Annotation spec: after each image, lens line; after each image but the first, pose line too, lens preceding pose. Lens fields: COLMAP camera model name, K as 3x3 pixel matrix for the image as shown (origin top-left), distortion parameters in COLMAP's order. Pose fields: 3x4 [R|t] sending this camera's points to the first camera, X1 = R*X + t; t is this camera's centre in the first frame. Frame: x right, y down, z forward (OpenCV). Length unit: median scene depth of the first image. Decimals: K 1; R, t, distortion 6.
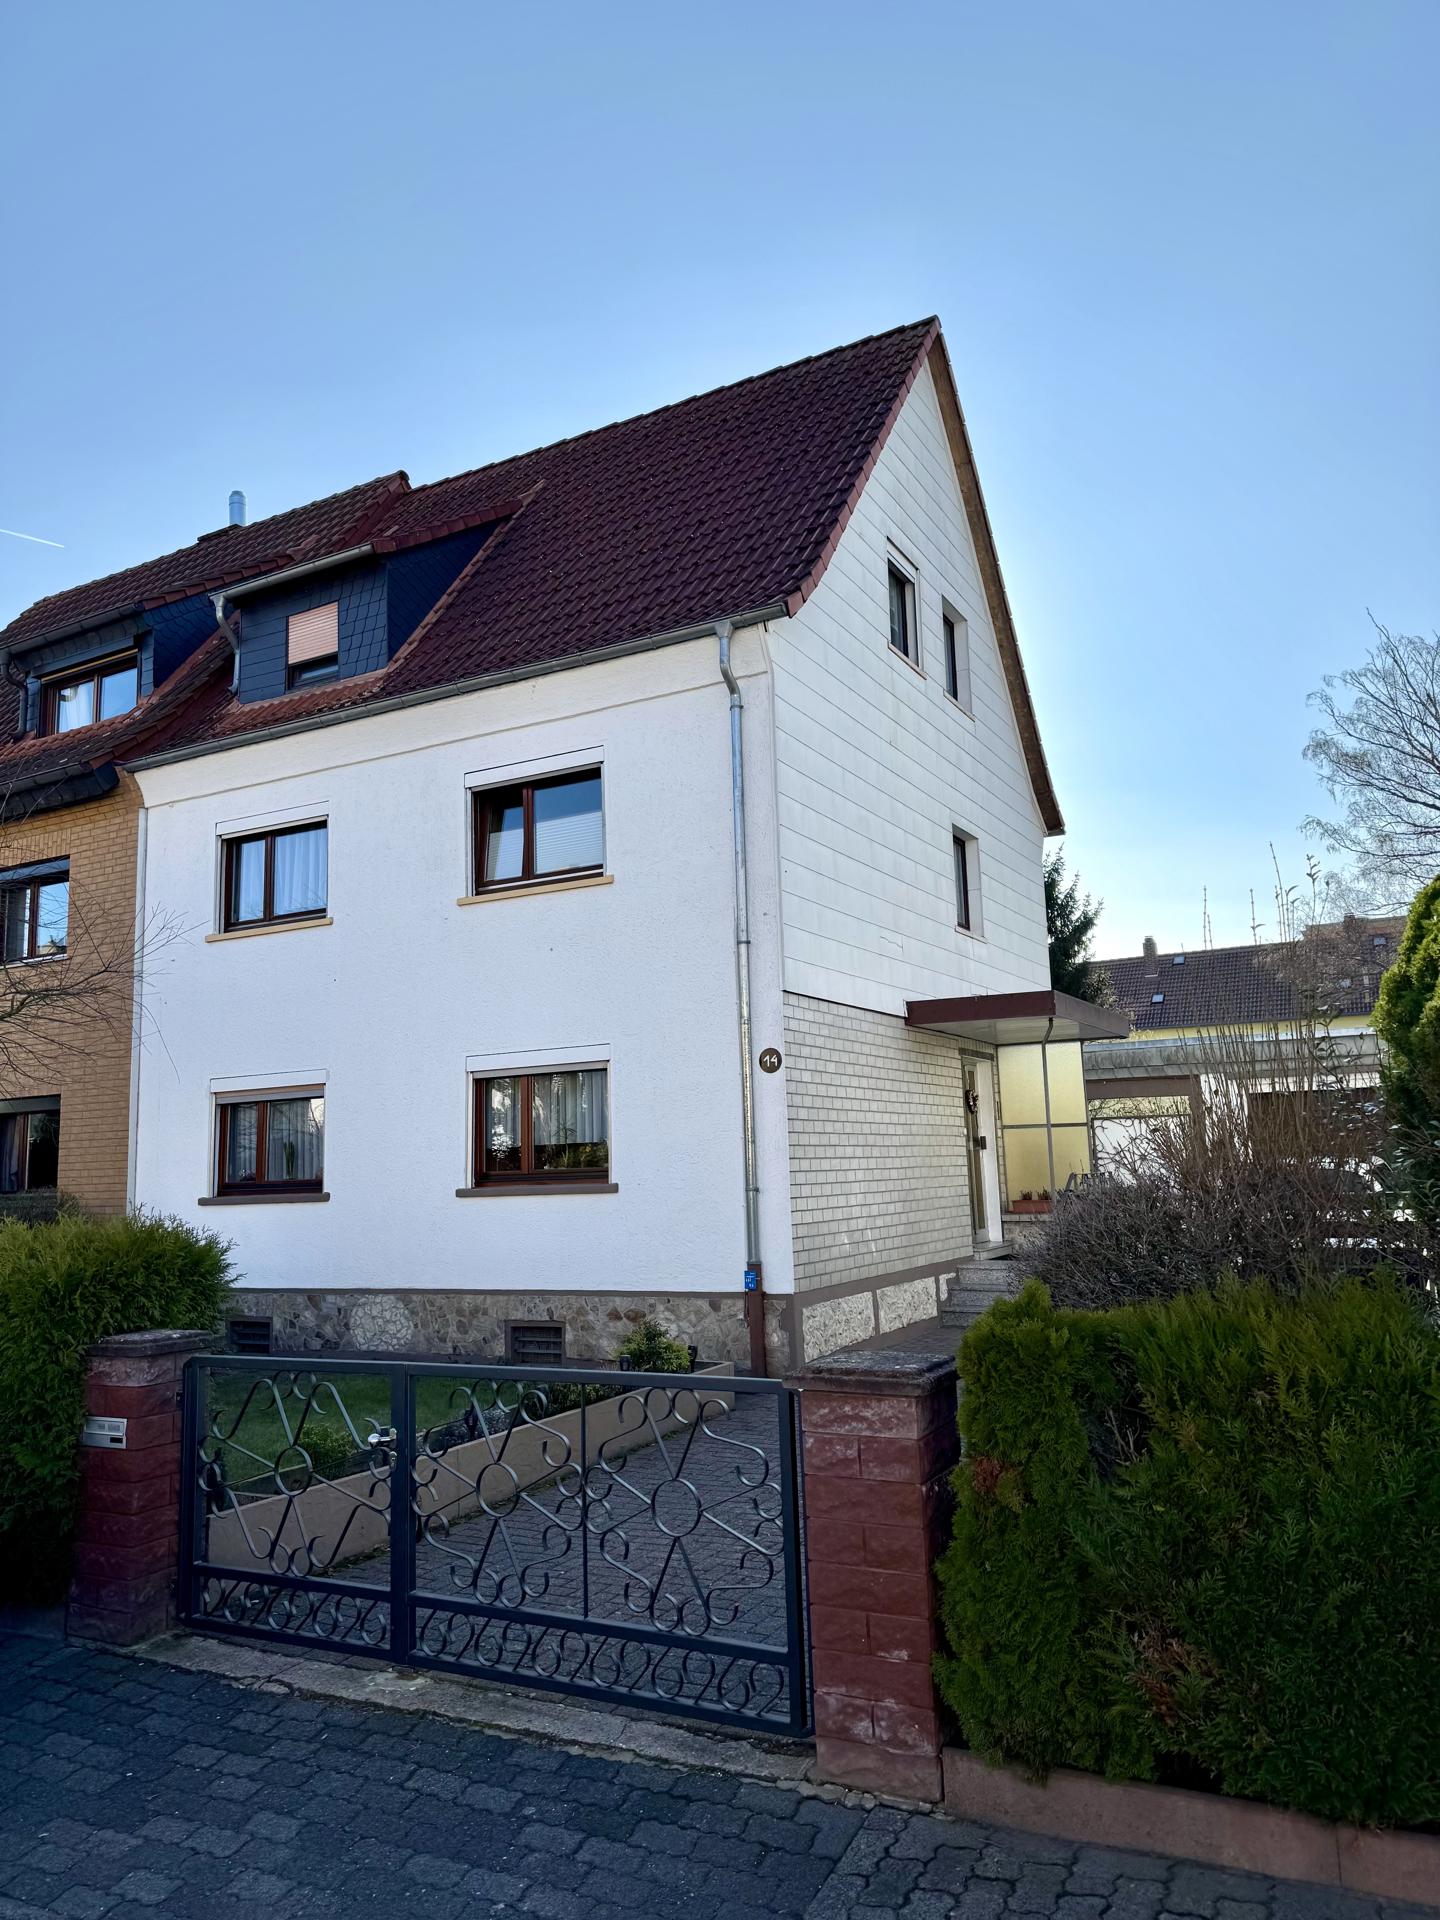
lens RADIAL K [[1352.7, 0, 721.8], [0, 1352.7, 936.6], [0, 0, 1]] dist [0.096942, -0.160321]
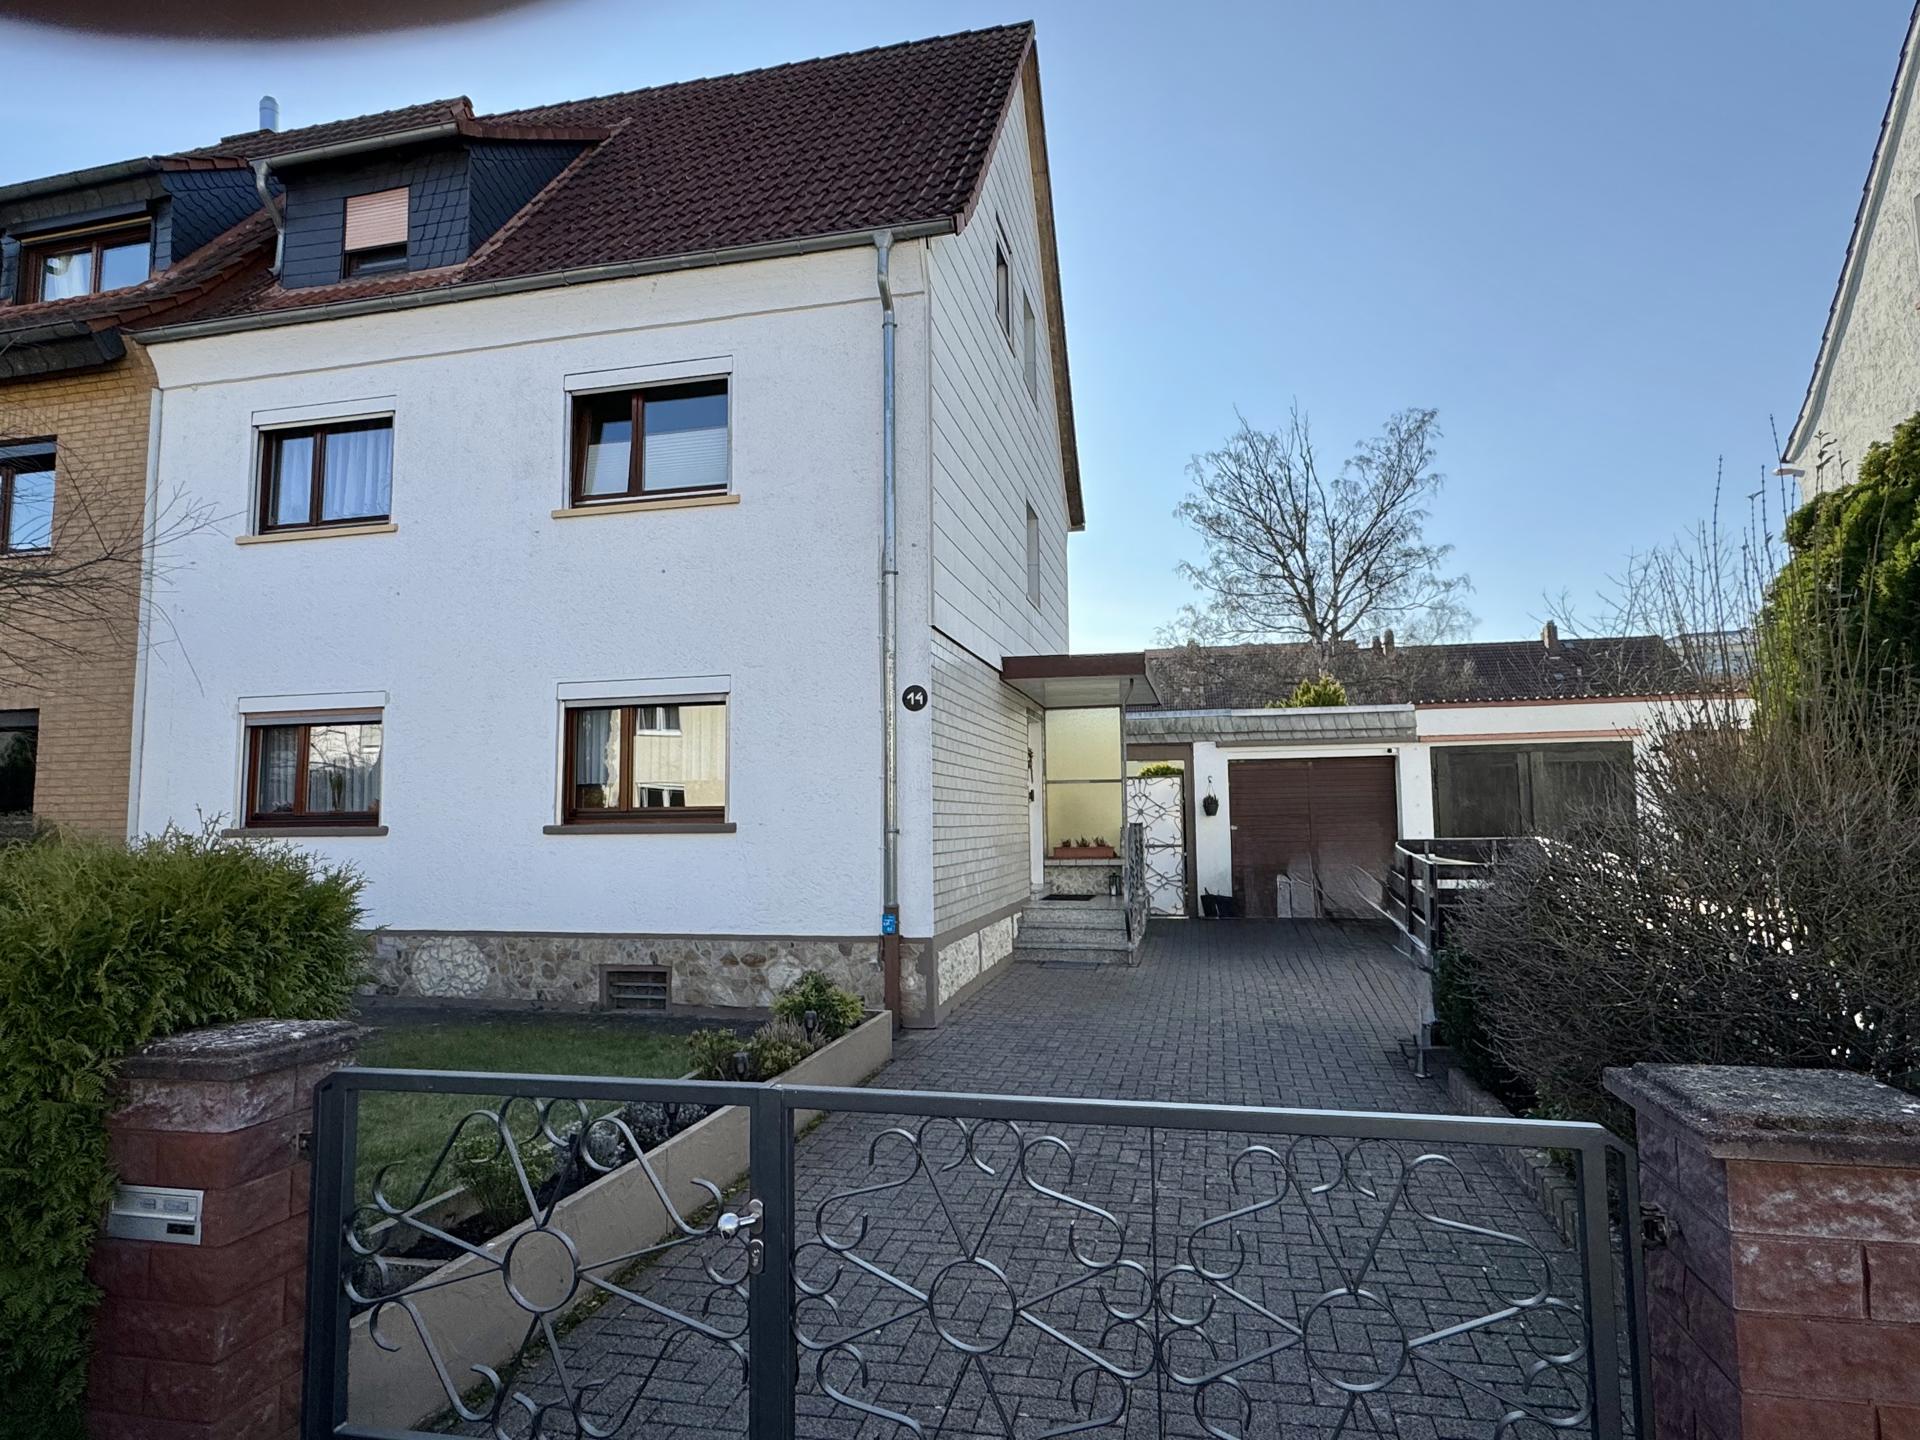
lens RADIAL K [[1075.6, 0, 967.4], [0, 1075.6, 711.0], [0, 0, 1]] dist [-0.030148, 0.020608]
pose [[0.961744, 0.047524, 0.269796, -0.113209], [-0.063917, 0.996584, 0.052298, 0.050289], [-0.266389, -0.067541, 0.961496, 0.223577]]
